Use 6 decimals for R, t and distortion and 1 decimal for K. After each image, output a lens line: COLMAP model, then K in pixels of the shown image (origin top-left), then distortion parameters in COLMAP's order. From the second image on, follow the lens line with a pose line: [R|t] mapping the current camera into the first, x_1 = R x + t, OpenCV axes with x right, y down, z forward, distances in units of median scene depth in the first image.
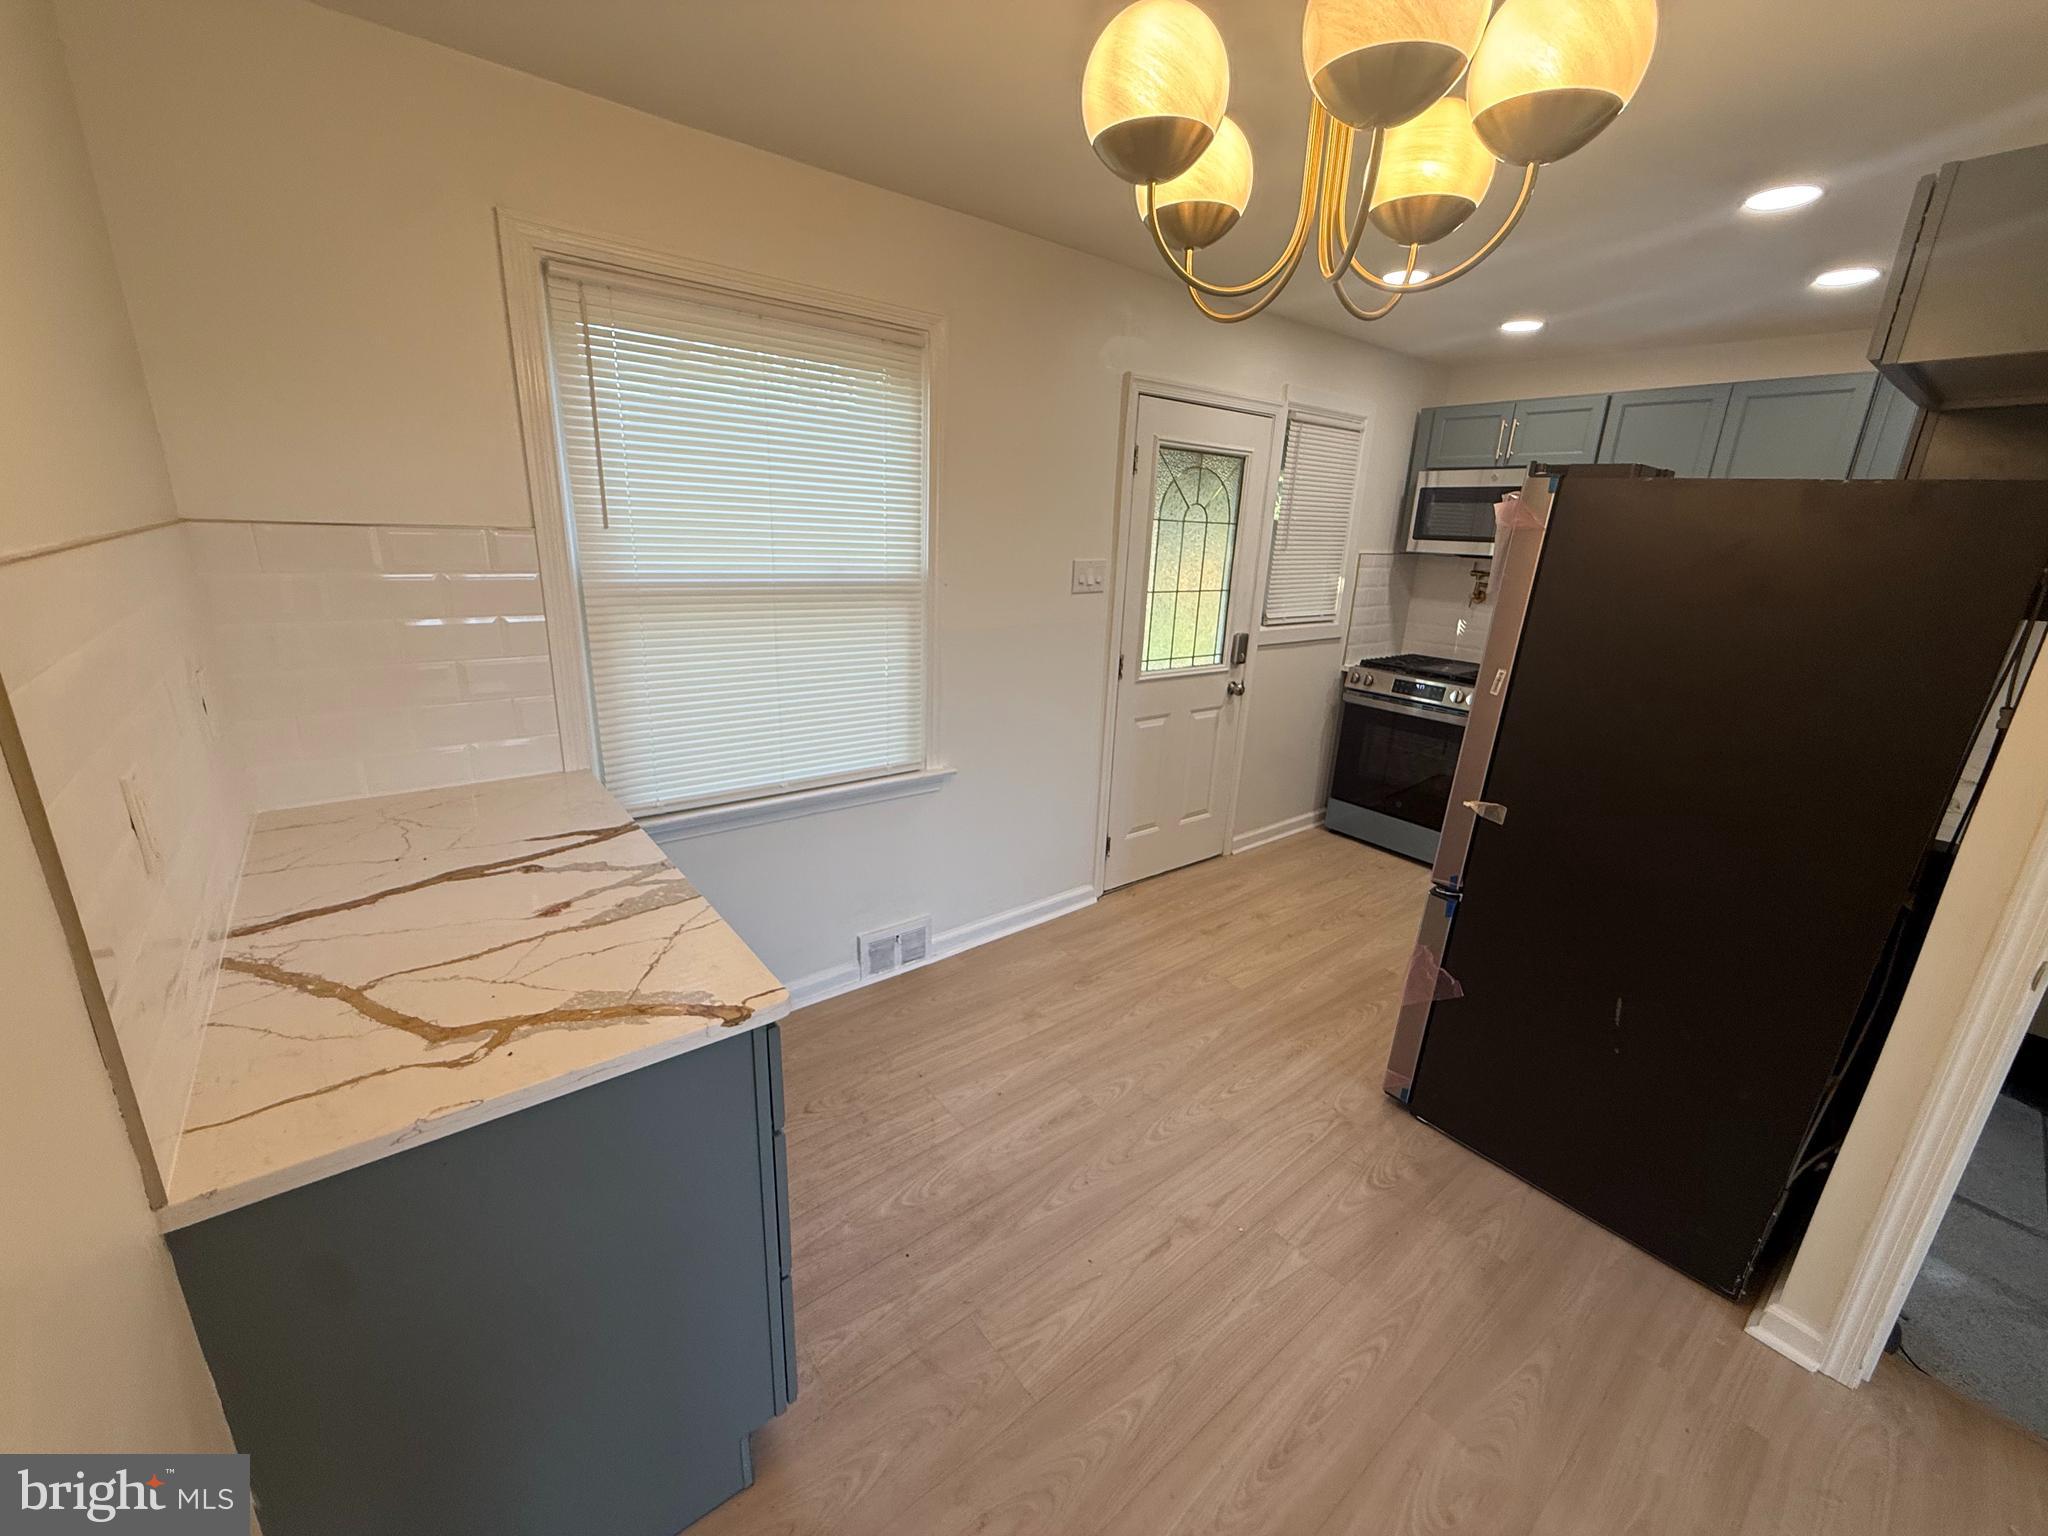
lens RADIAL K [[818.1, 0, 1027.2], [0, 818.1, 759.9], [0, 0, 1]] dist [-0.001774, 0.000543]
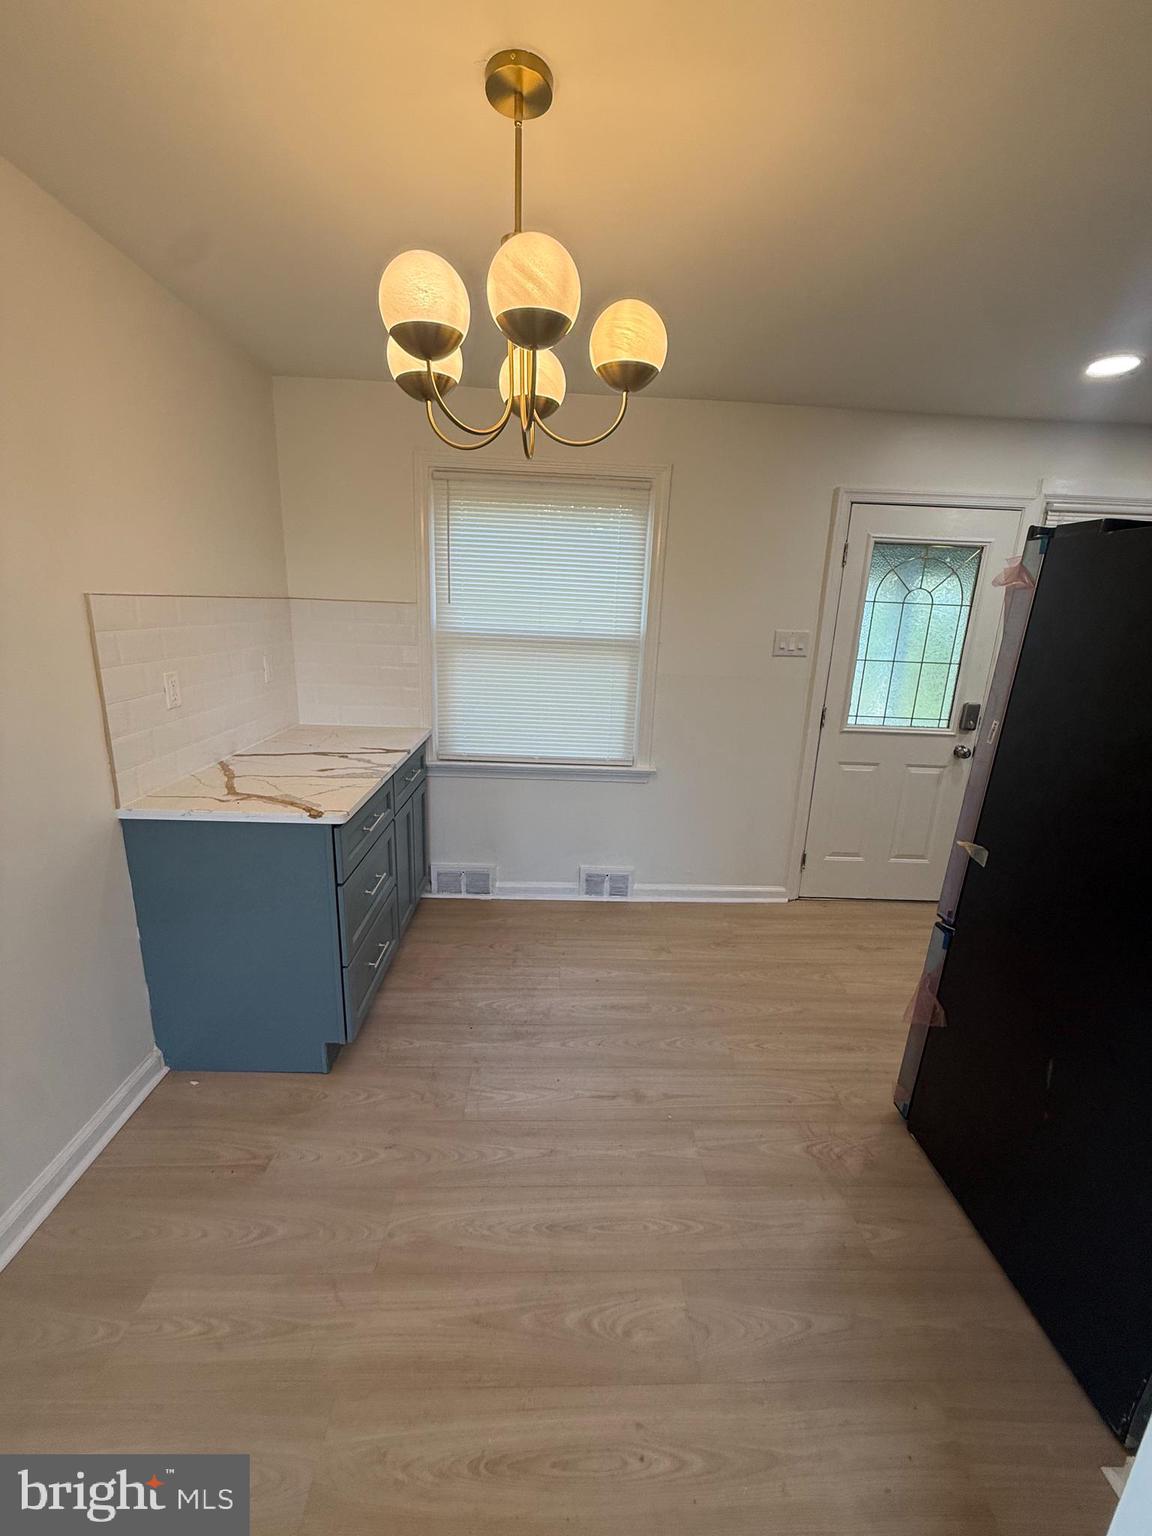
lens RADIAL K [[613.6, 0, 576.1], [0, 613.6, 756.5], [0, 0, 1]] dist [-0.001774, 0.000543]
pose [[0.802164, 0.130732, -0.582617, 0.466131], [-0.171718, 0.985026, -0.015399, 0.031829], [0.571880, 0.112398, 0.812601, 0.033423]]
